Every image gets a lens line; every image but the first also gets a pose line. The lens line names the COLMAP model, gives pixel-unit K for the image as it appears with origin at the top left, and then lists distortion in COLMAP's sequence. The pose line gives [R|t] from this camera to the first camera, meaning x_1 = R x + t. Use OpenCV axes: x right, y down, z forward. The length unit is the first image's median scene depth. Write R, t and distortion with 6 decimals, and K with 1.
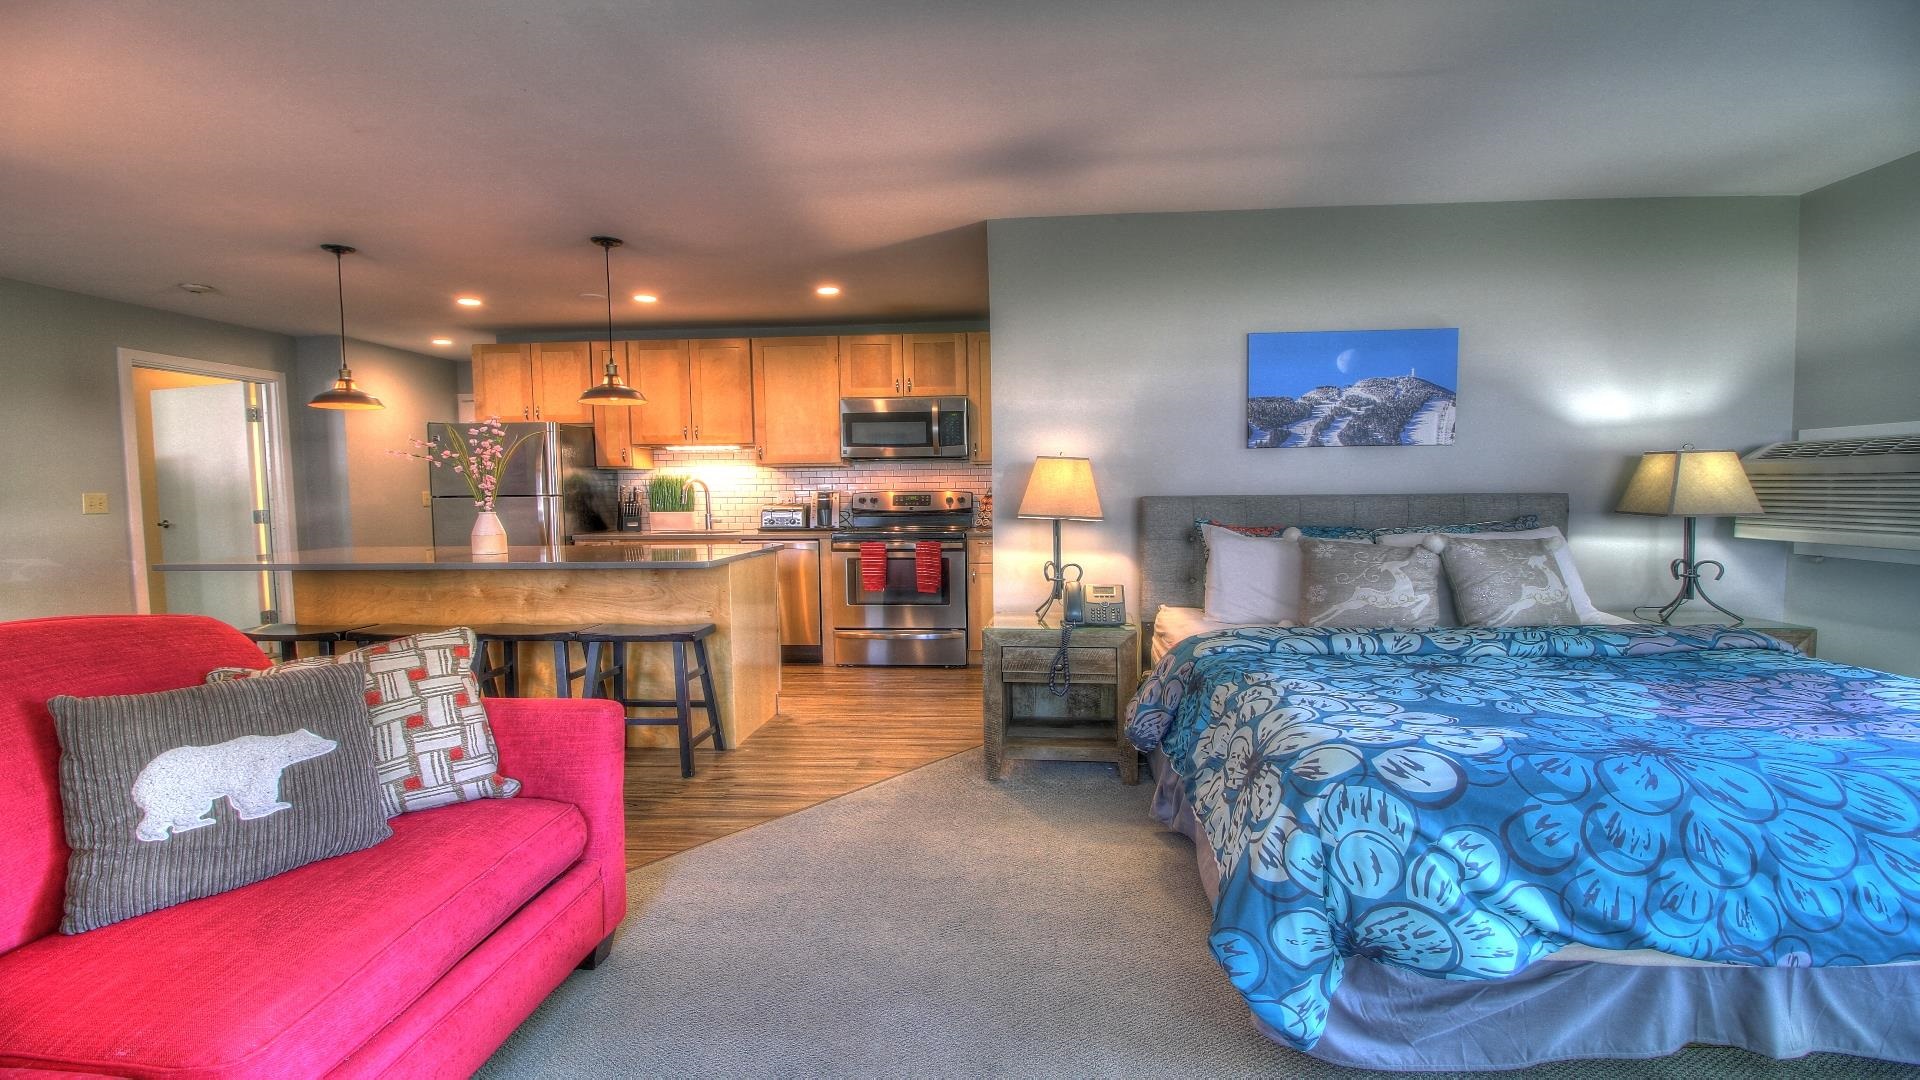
lens RADIAL K [[887.9, 0, 968.5], [0, 887.9, 565.0], [0, 0, 1]] dist [-0.001958, -0.011987]
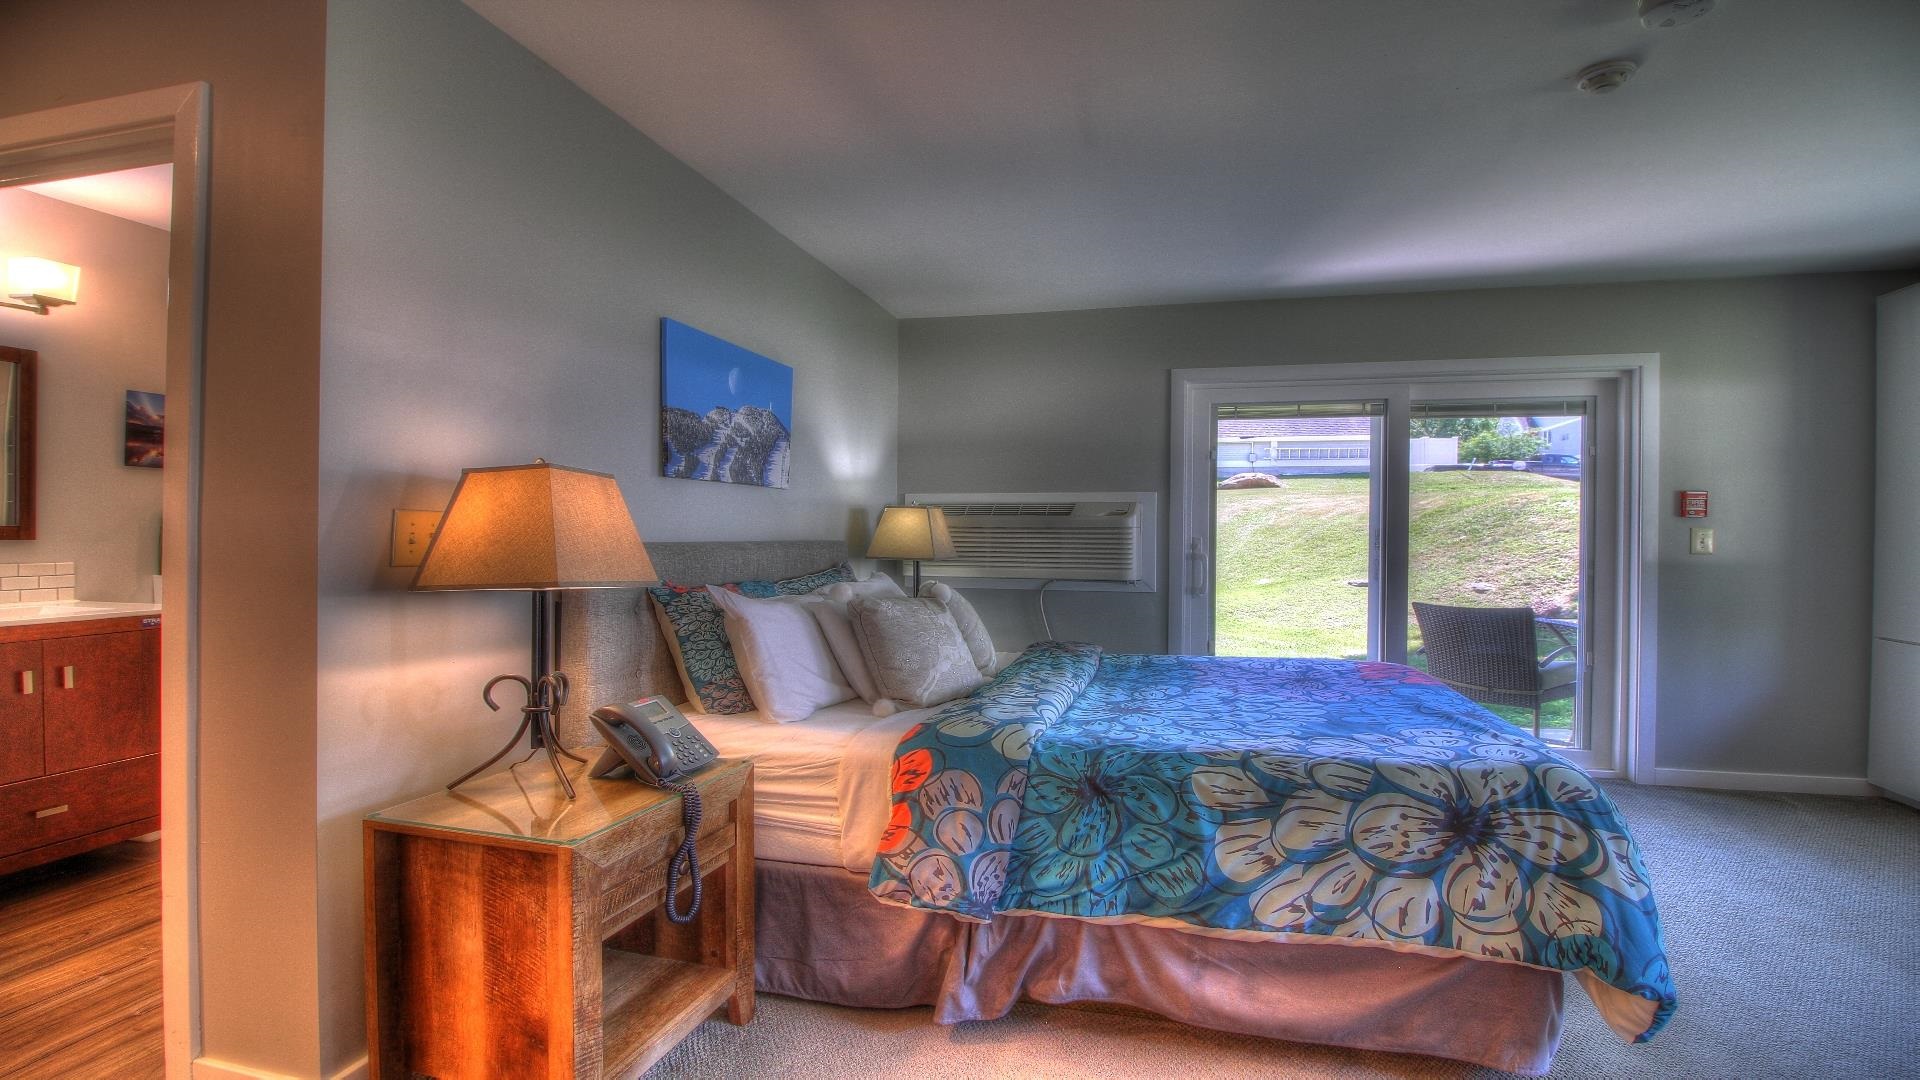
lens RADIAL K [[887.9, 0, 971.6], [0, 887.9, 538.1], [0, 0, 1]] dist [-0.001958, -0.011987]
pose [[0.166596, 0.005365, 0.986011, -0.322146], [0.074839, 0.997032, -0.018070, -0.048196], [-0.983181, 0.076802, 0.165700, 0.605469]]
